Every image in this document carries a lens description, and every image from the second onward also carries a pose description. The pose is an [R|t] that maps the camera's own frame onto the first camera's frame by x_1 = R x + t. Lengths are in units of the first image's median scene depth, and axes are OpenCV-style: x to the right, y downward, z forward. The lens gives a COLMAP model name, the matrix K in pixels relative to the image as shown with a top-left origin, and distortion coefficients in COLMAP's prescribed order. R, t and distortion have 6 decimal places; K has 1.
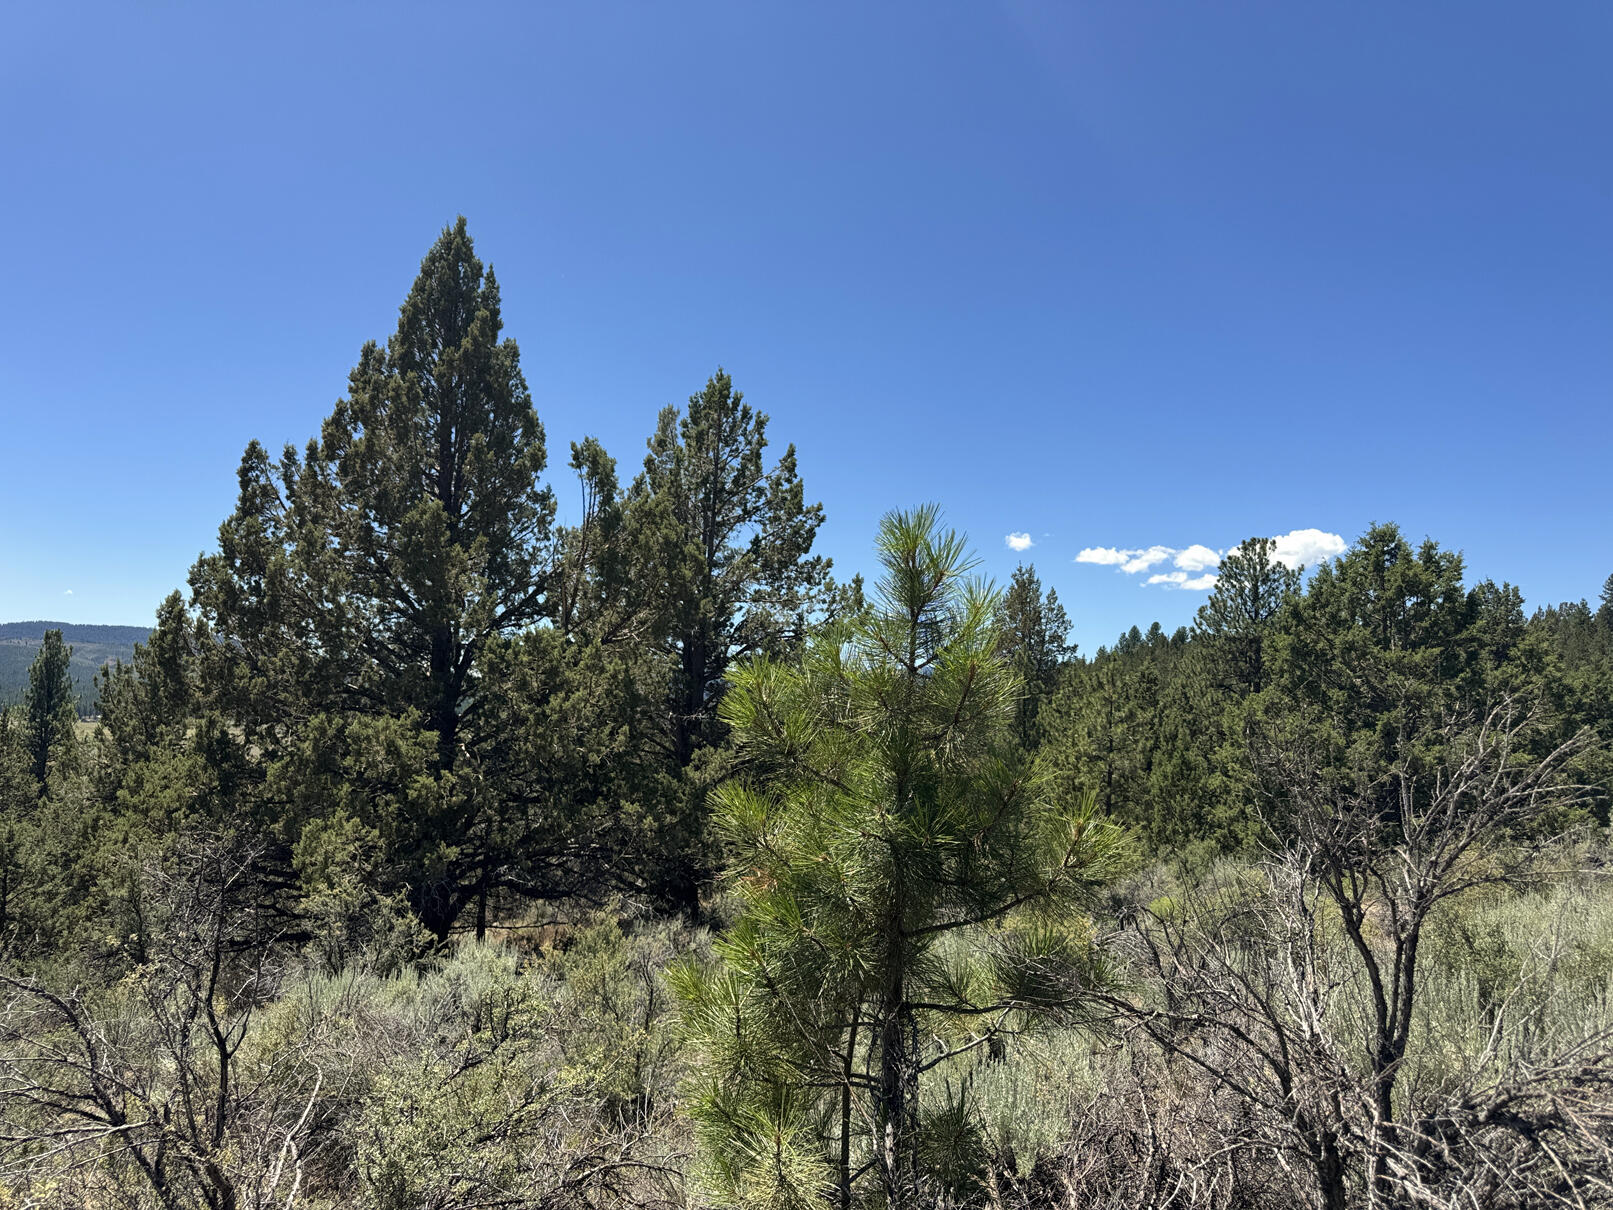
lens RADIAL K [[1127.8, 0, 807.3], [0, 1127.8, 606.3], [0, 0, 1]] dist [0.068635, -0.092241]
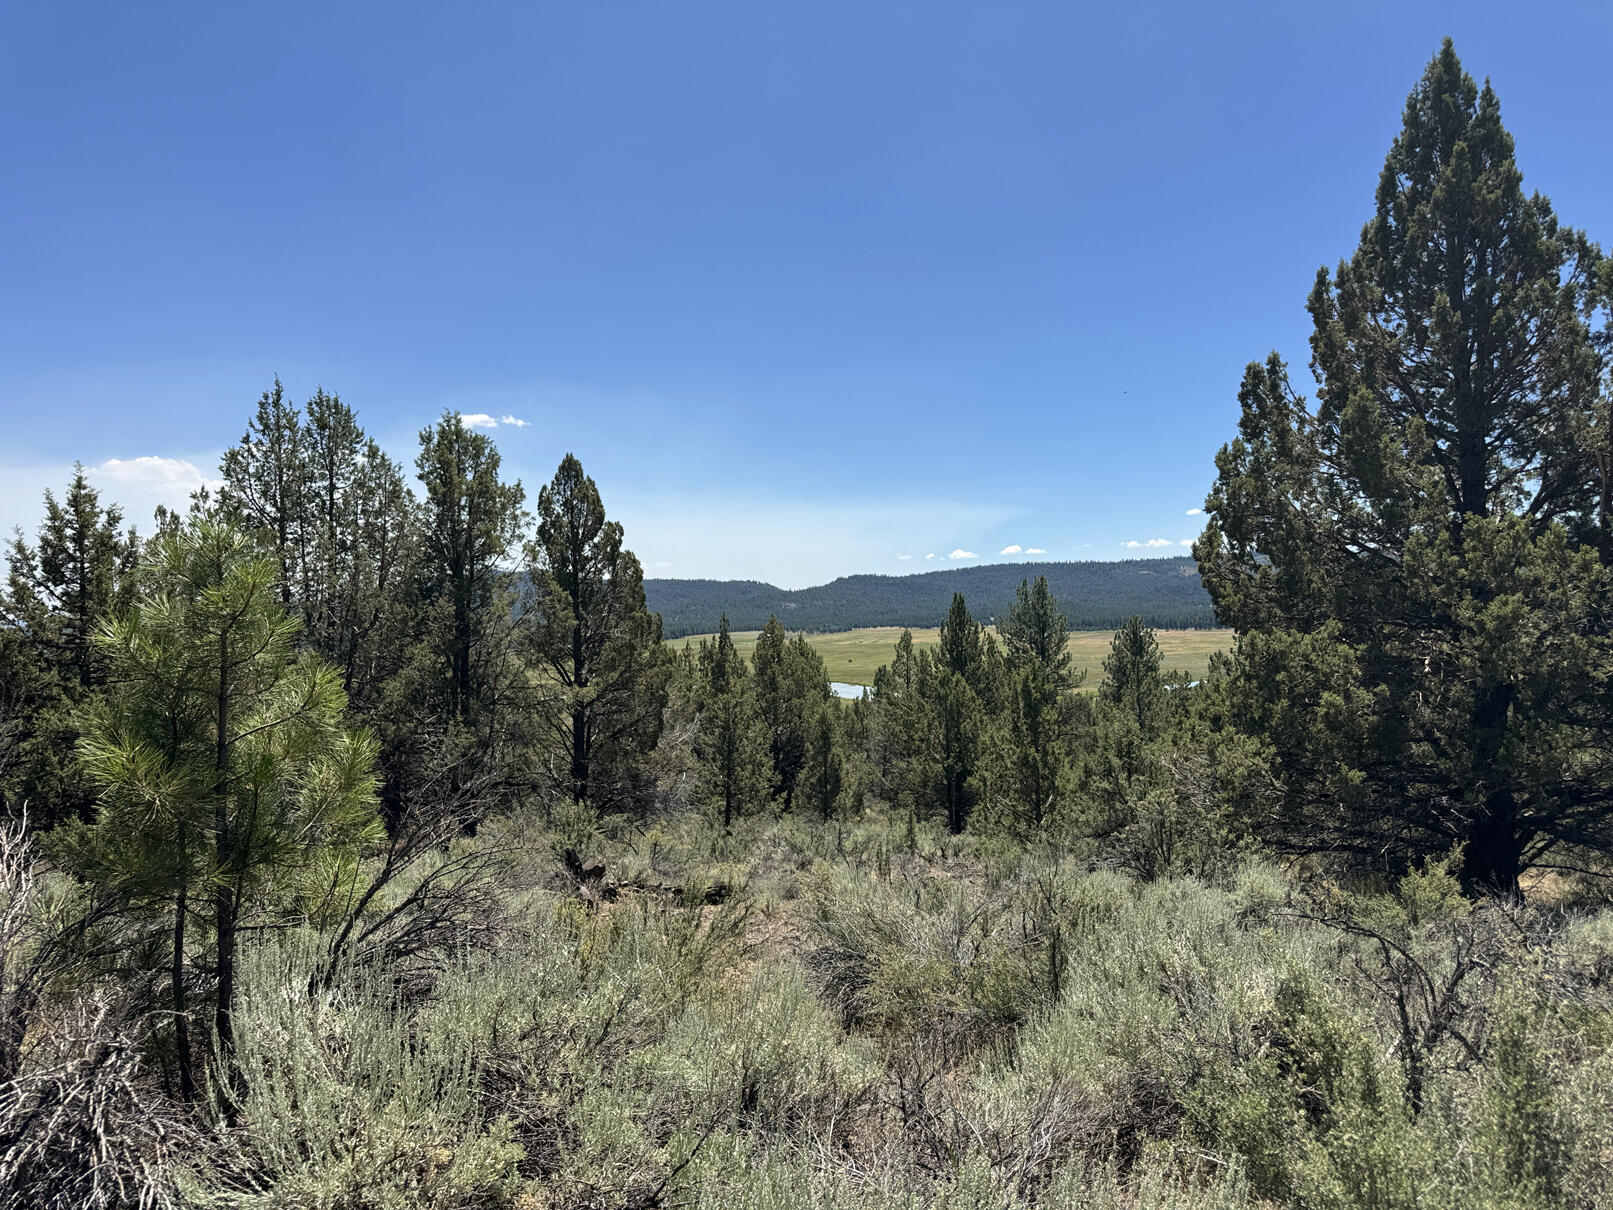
lens RADIAL K [[1127.8, 0, 795.5], [0, 1127.8, 611.5], [0, 0, 1]] dist [0.068635, -0.092241]
pose [[0.441255, -0.046885, -0.896156, 0.244566], [0.124345, 0.992195, 0.009316, 0.014745], [0.888725, -0.115543, 0.443641, 0.155287]]
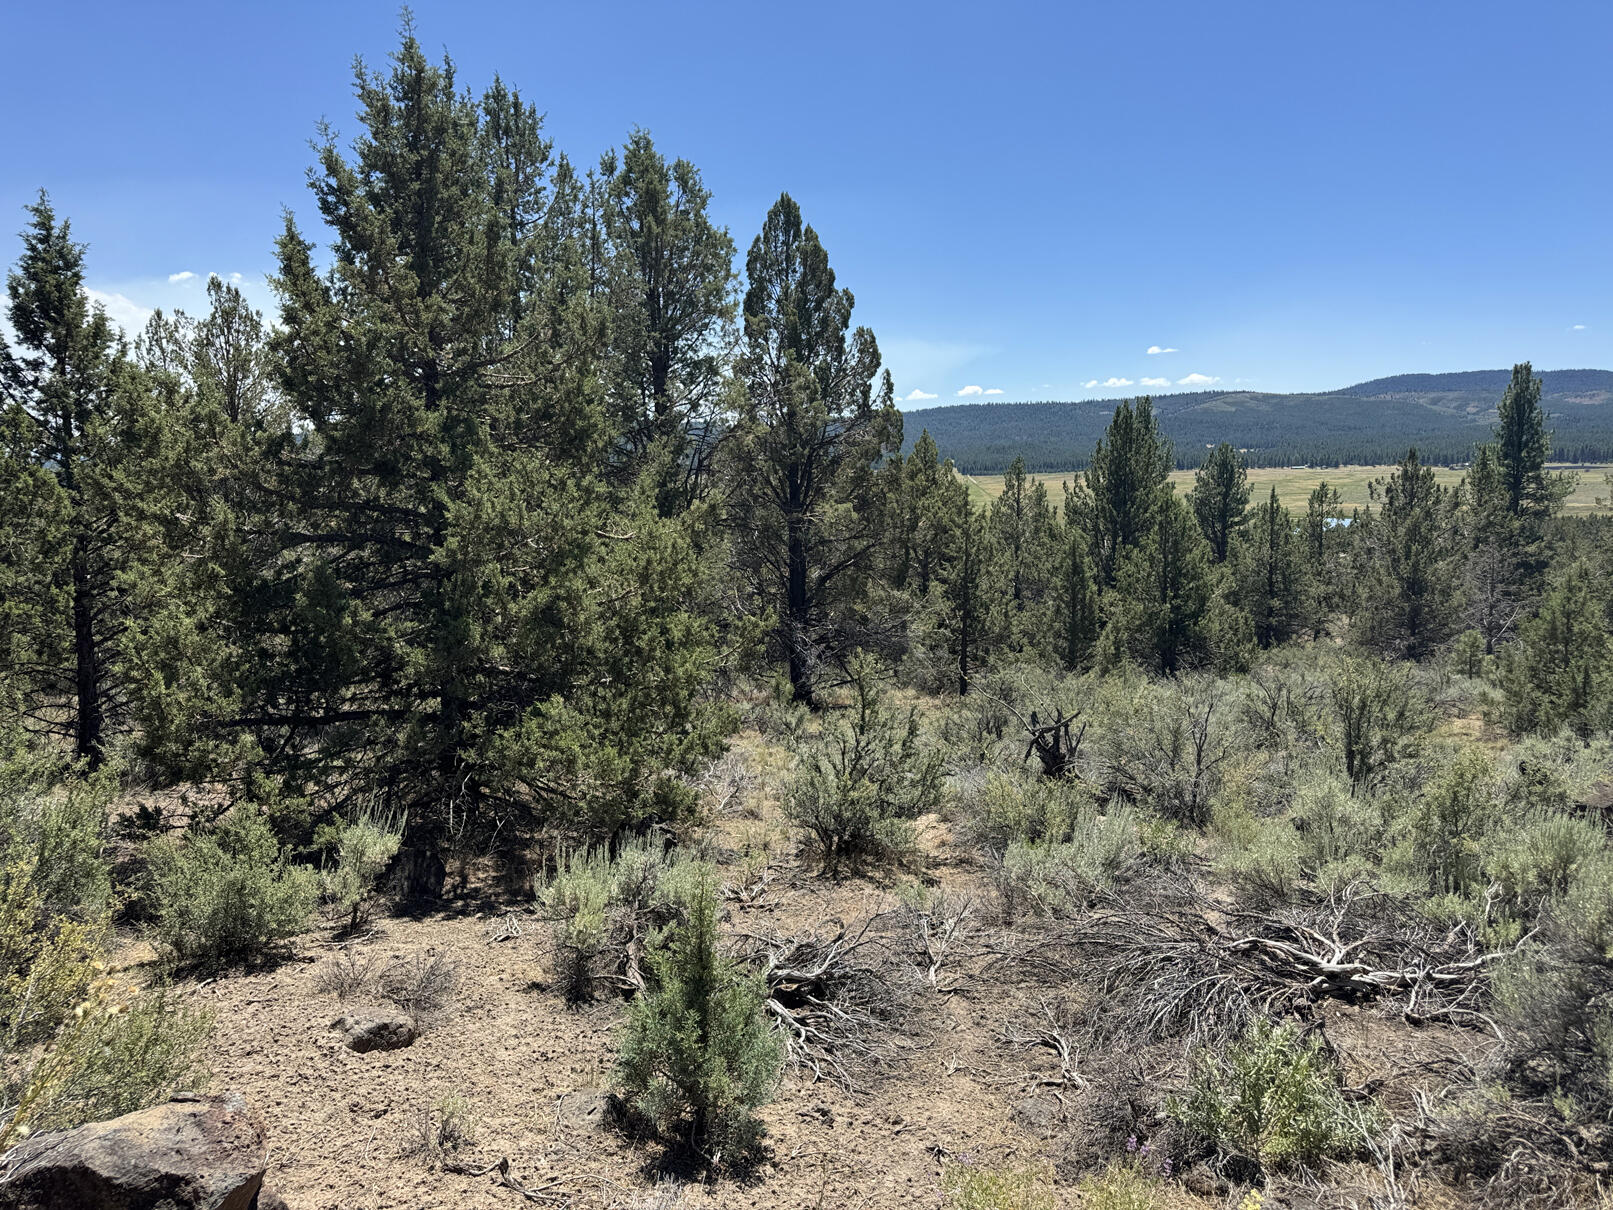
lens RADIAL K [[1127.8, 0, 784.4], [0, 1127.8, 604.2], [0, 0, 1]] dist [0.068635, -0.092241]
pose [[0.468180, 0.072002, -0.880695, -0.381178], [0.120762, 0.982109, 0.144491, 0.024300], [0.875342, -0.174002, 0.451109, -0.076173]]
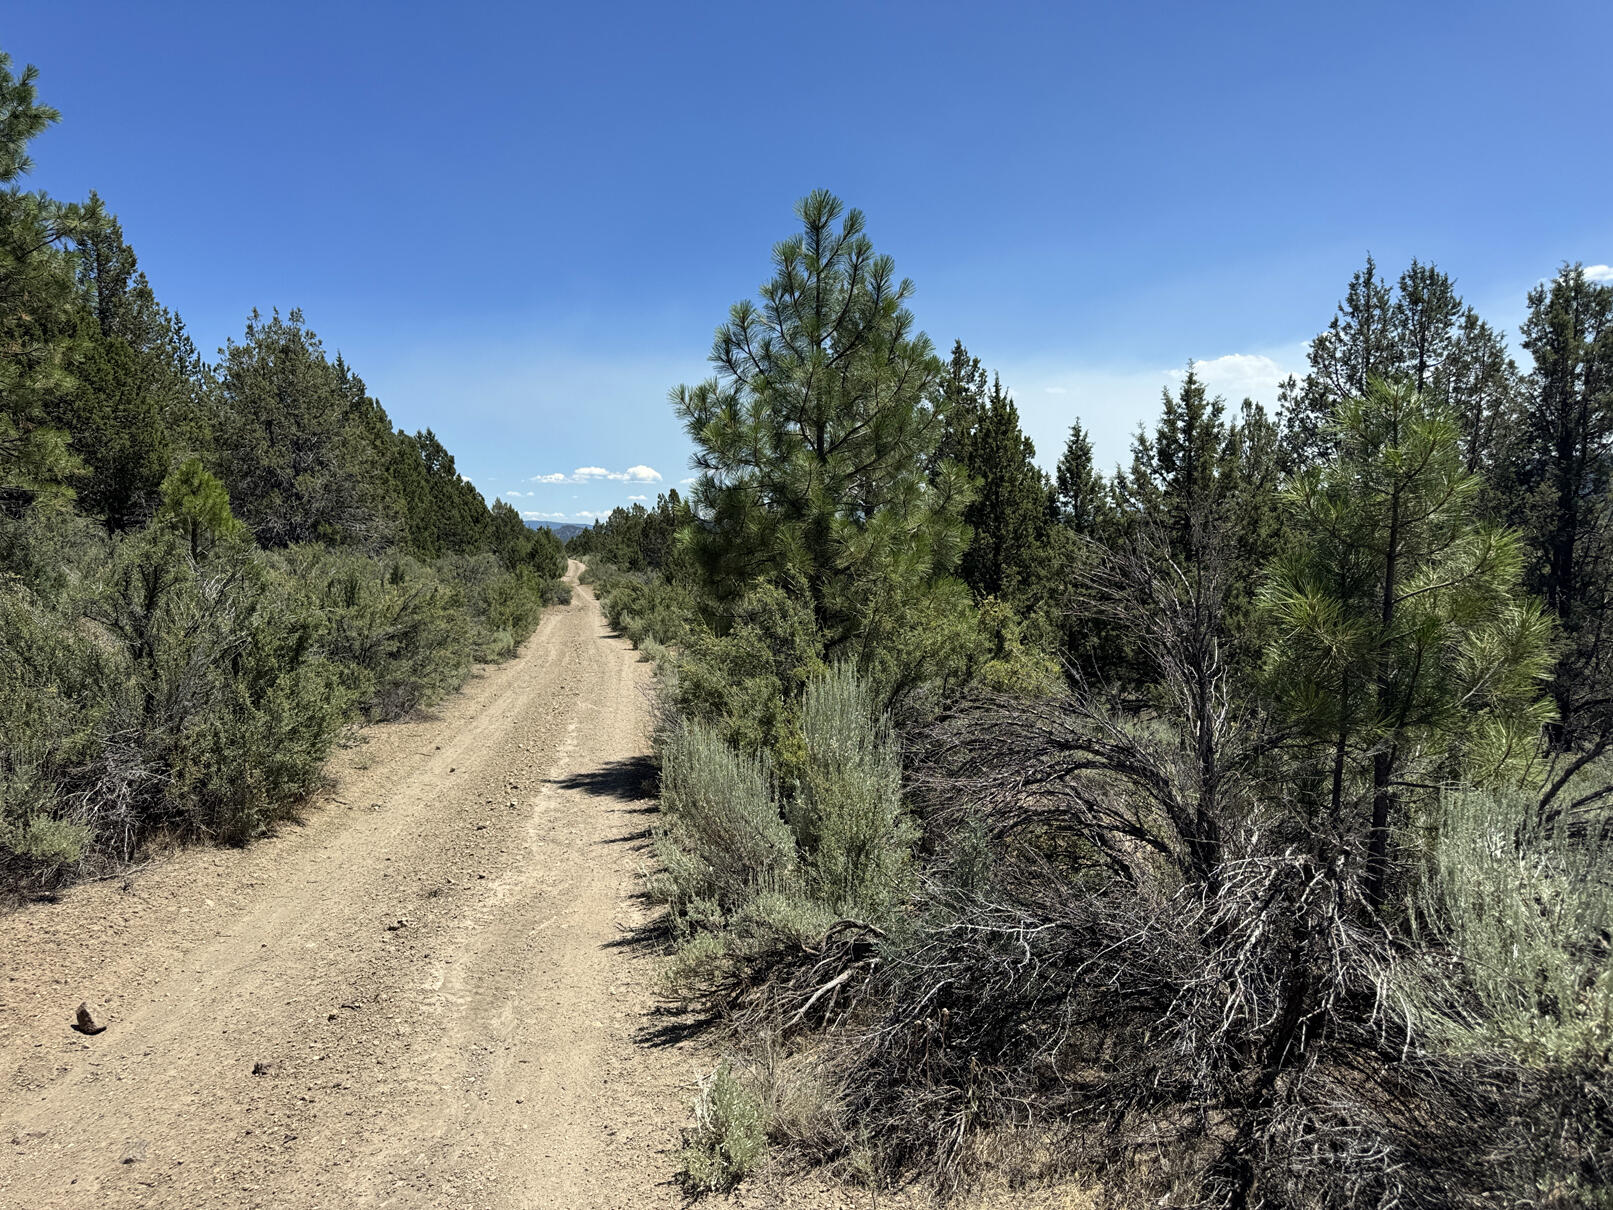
lens RADIAL K [[1127.8, 0, 813.4], [0, 1127.8, 607.0], [0, 0, 1]] dist [0.068635, -0.092241]
pose [[-0.392036, 0.038330, -0.919151, 0.247859], [0.083494, 0.996491, 0.005943, 0.018382], [0.916153, -0.074414, -0.393861, 0.137502]]
